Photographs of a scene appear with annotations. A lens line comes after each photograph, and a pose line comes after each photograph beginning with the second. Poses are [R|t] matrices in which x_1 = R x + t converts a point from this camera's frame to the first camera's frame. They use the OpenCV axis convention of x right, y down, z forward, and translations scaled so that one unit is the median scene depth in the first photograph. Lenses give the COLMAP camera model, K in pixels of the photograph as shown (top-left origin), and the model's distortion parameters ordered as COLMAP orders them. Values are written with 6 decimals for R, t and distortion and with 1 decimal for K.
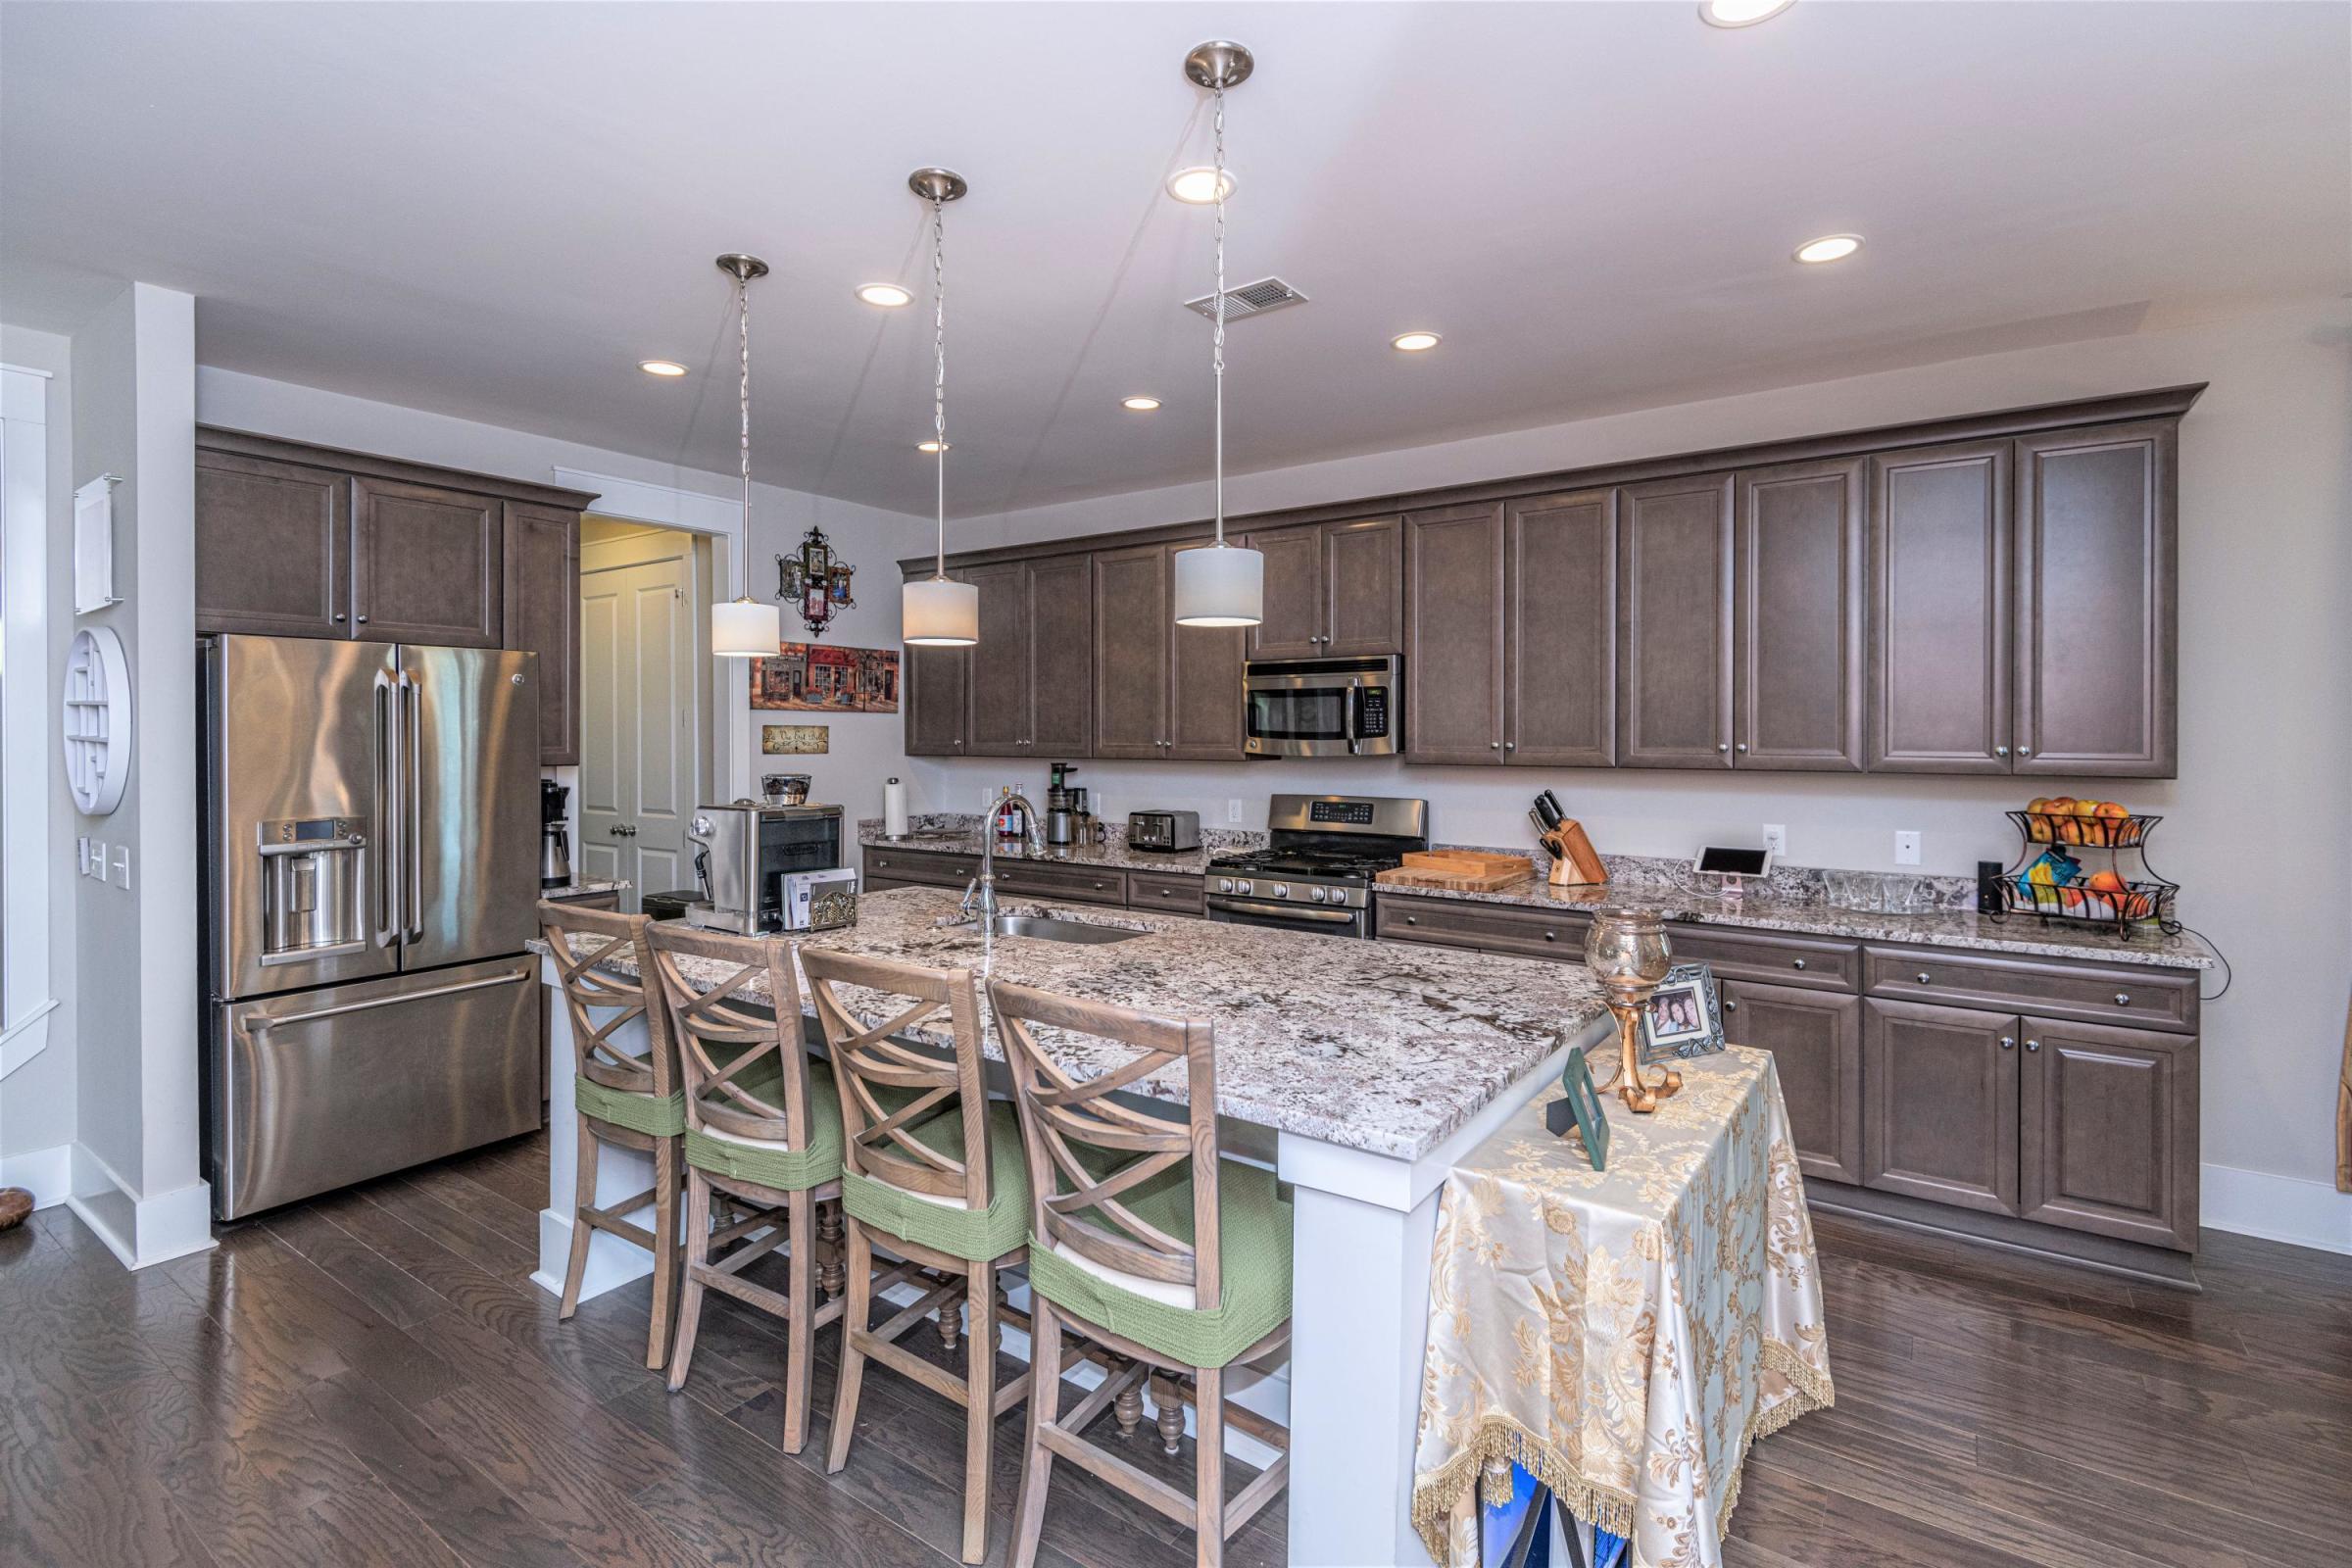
lens RADIAL K [[1073.3, 0, 1180.6], [0, 1073.3, 736.2], [0, 0, 1]] dist [0.013533, -0.008842]
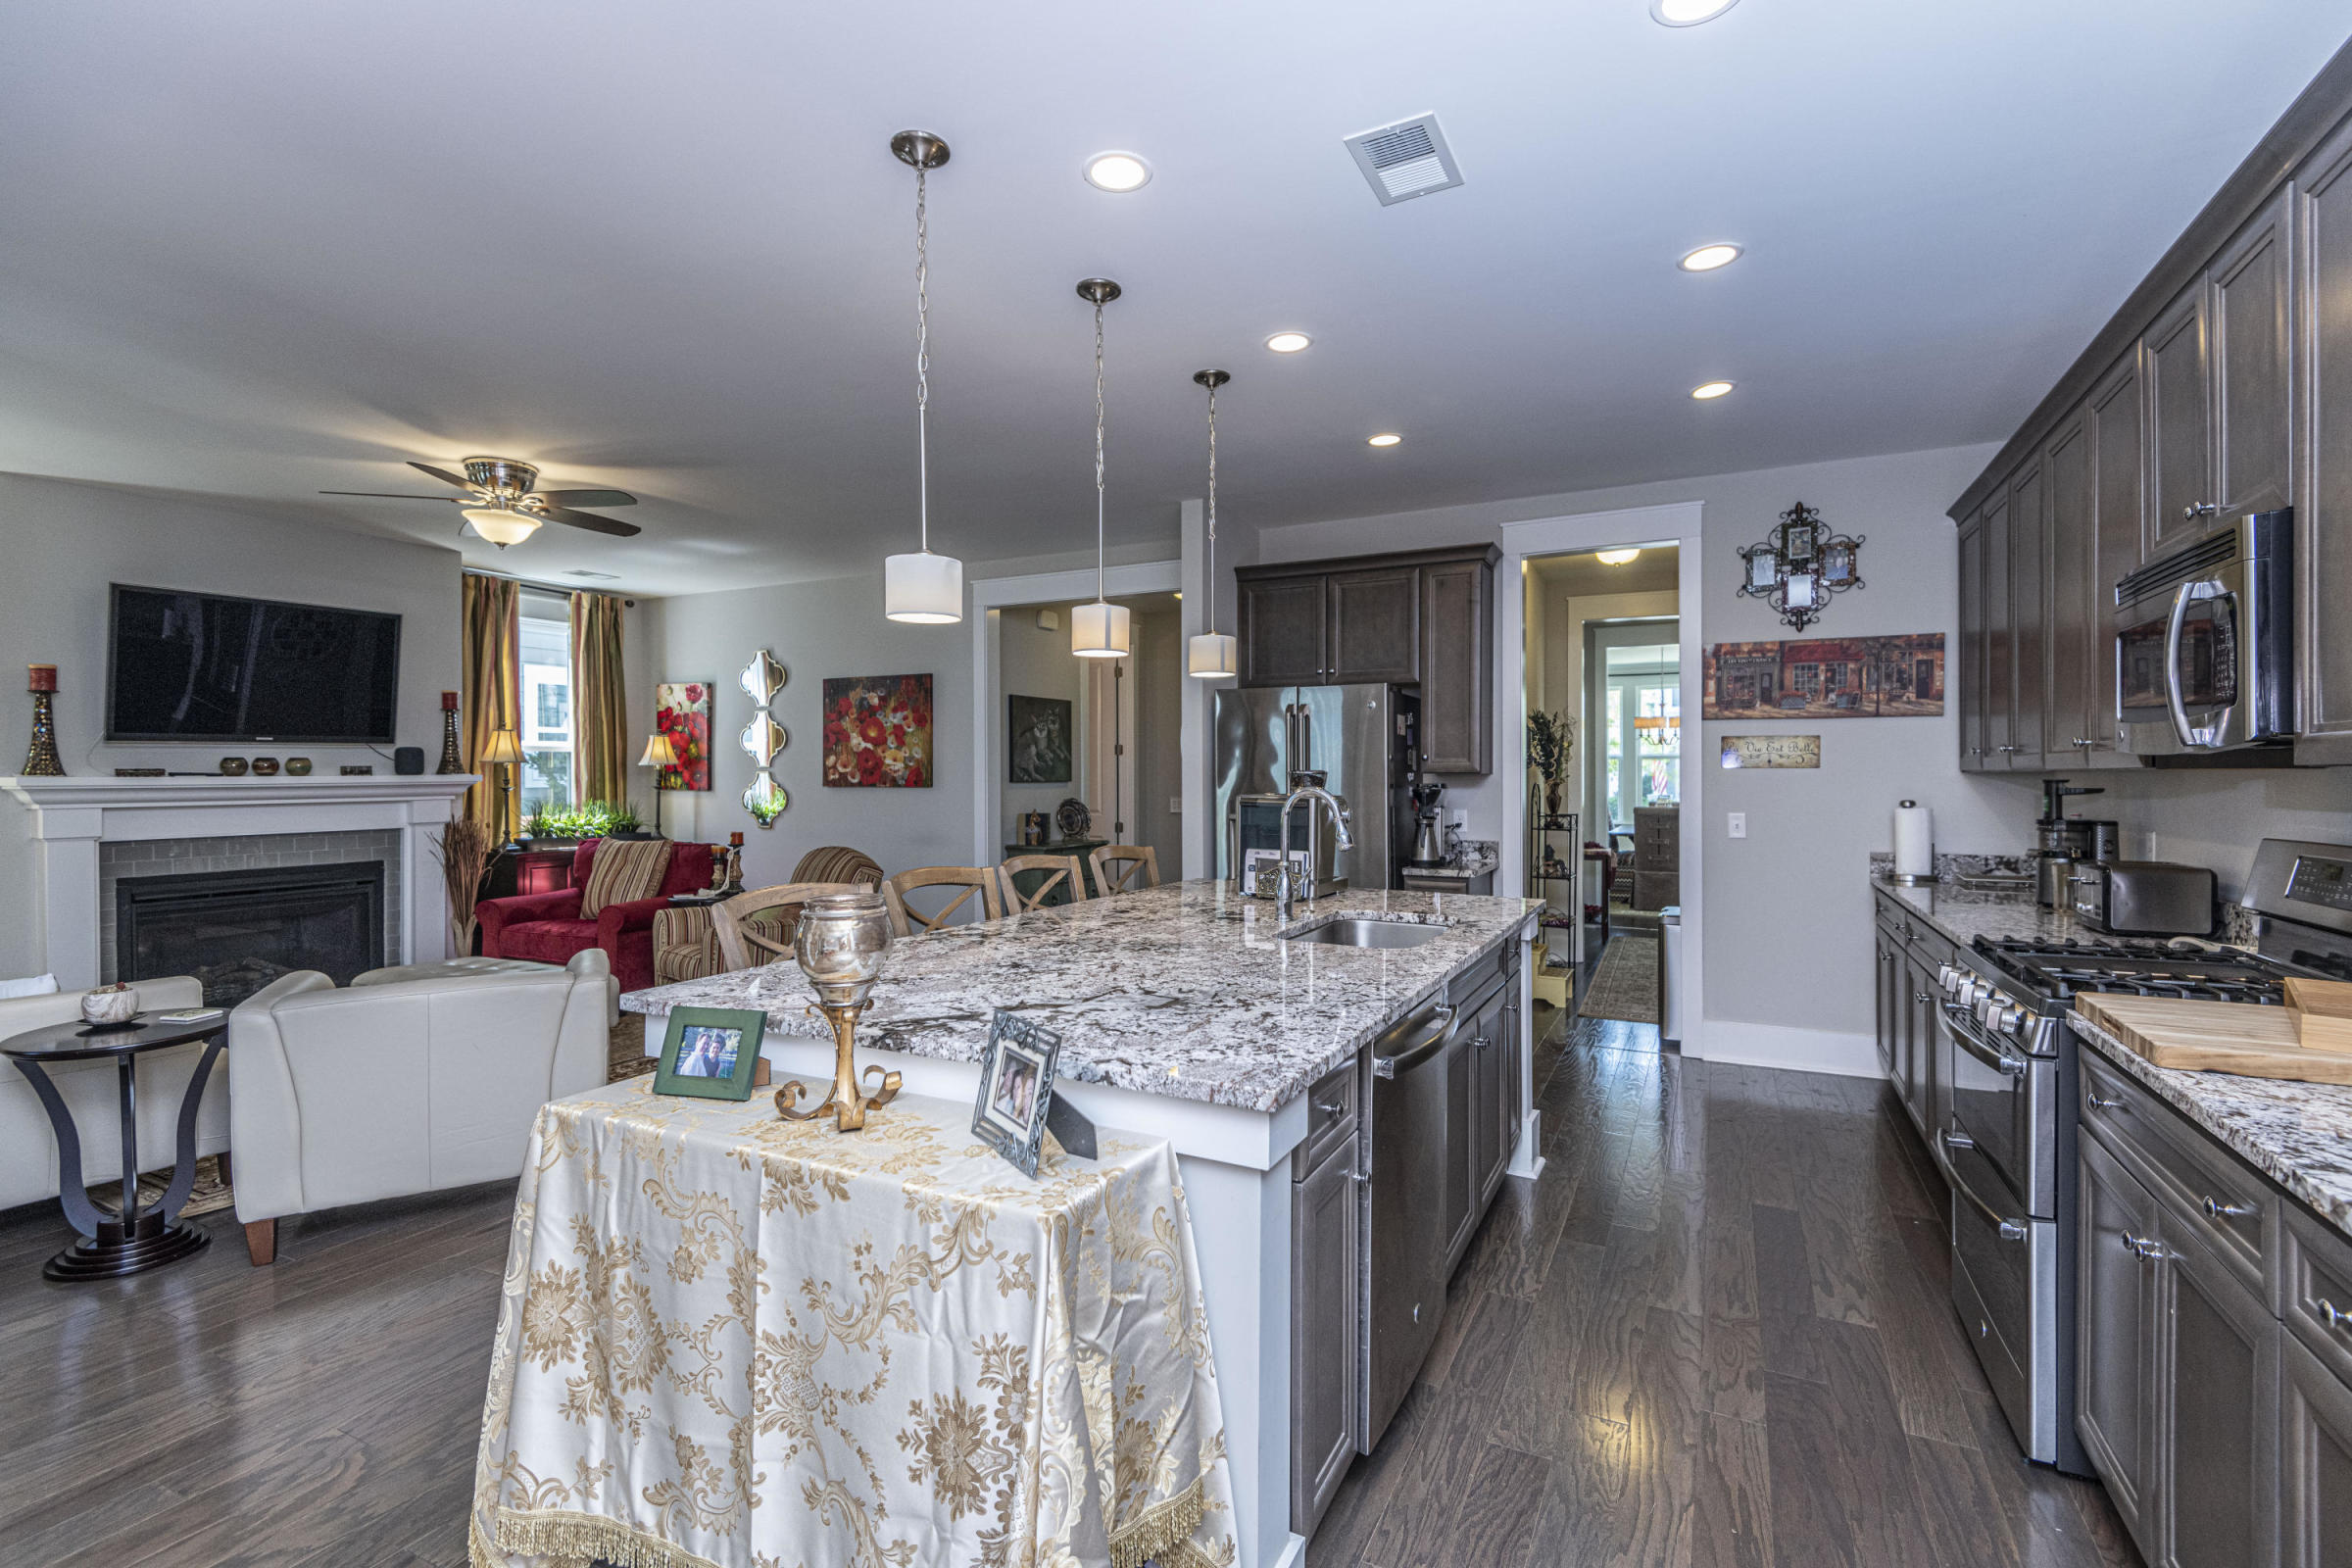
lens RADIAL K [[1073.3, 0, 1175.2], [0, 1073.3, 779.0], [0, 0, 1]] dist [0.013533, -0.008842]
pose [[0.138720, 0.004753, -0.990320, 0.442903], [-0.000139, 0.999989, 0.004780, 0.021187], [0.990332, -0.000526, 0.138719, 0.388671]]
